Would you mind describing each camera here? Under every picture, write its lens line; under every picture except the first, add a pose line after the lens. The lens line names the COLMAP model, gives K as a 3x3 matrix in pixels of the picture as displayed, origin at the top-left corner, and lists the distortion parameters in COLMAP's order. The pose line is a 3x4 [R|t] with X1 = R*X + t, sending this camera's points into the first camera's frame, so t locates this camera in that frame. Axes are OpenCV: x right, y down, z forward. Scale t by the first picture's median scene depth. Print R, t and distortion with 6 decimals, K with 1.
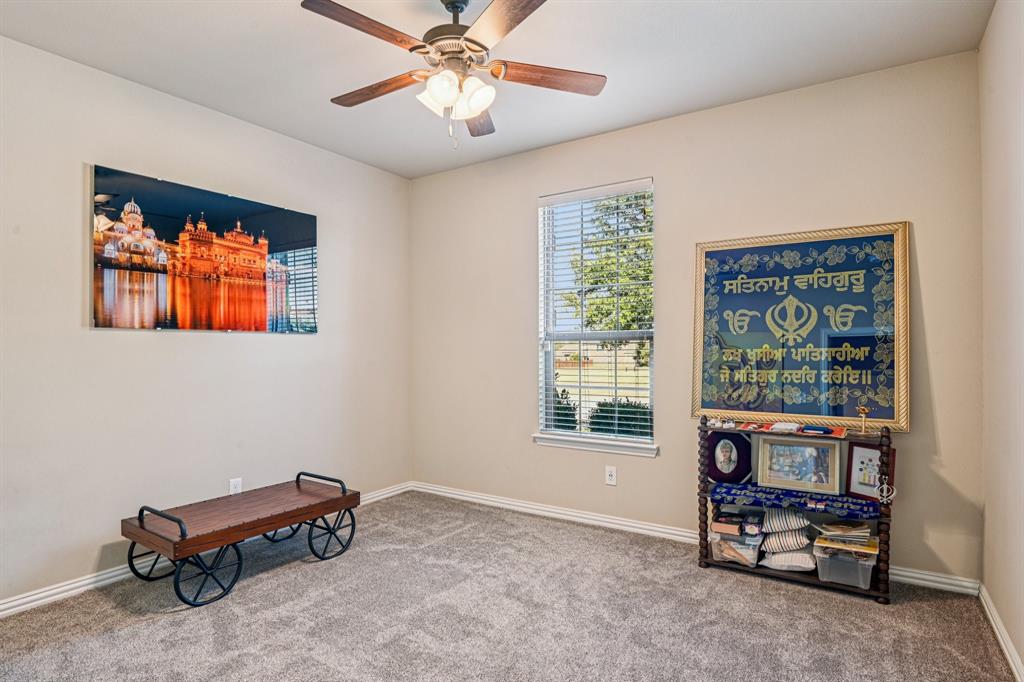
lens RADIAL K [[529.3, 0, 515.8], [0, 529.3, 349.8], [0, 0, 1]] dist [-0.016426, -0.001583]
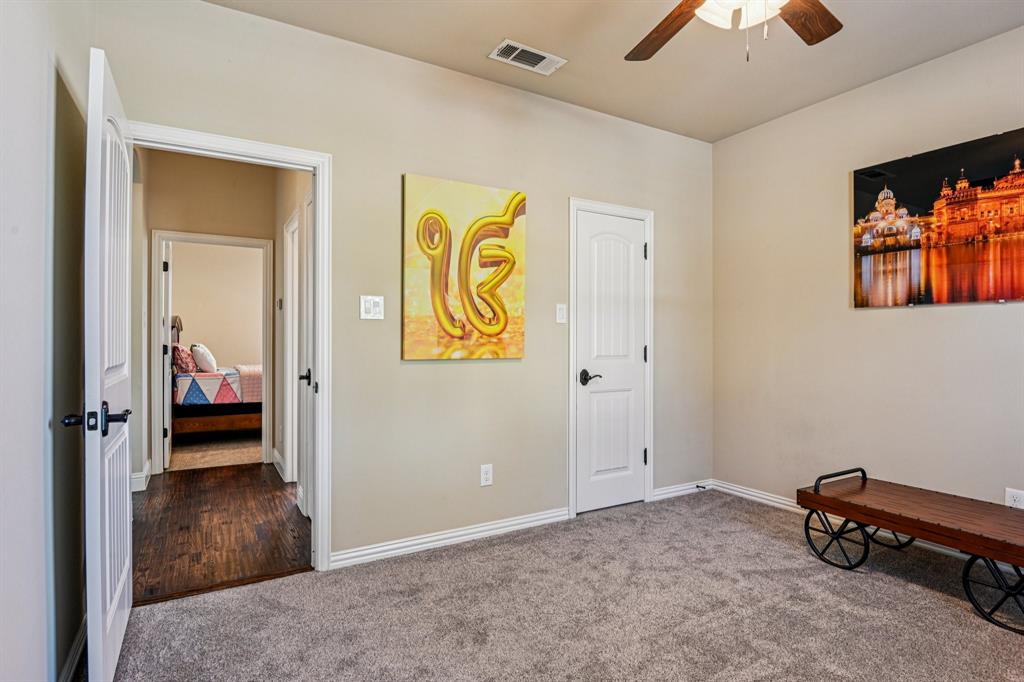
lens RADIAL K [[530.3, 0, 513.6], [0, 530.3, 330.7], [0, 0, 1]] dist [-0.002670, -0.013602]
pose [[-0.432266, -0.004029, -0.901737, 0.510273], [0.004667, 0.999967, -0.006705, 0.011107], [0.901734, -0.007107, -0.432233, 0.688628]]
